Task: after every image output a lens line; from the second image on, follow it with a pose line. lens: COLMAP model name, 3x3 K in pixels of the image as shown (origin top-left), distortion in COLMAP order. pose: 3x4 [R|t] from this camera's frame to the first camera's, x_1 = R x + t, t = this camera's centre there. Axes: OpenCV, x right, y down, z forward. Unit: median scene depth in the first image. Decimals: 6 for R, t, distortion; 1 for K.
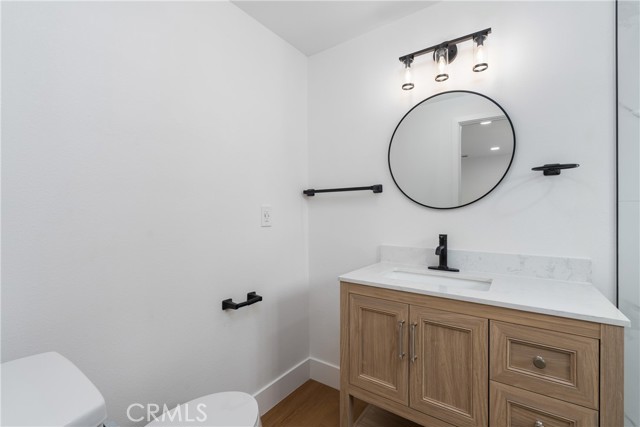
lens RADIAL K [[285.2, 0, 318.2], [0, 285.2, 213.0], [0, 0, 1]] dist [-0.000855, 0.000095]
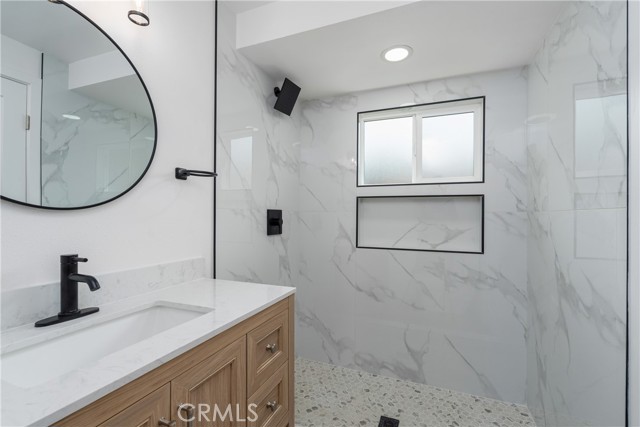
lens RADIAL K [[285.2, 0, 318.2], [0, 285.2, 213.0], [0, 0, 1]] dist [-0.000855, 0.000095]
pose [[-0.241513, 0.008420, 0.970361, -0.279691], [-0.009481, 0.999894, -0.011036, -0.008315], [-0.970351, -0.011865, -0.241408, 0.793924]]
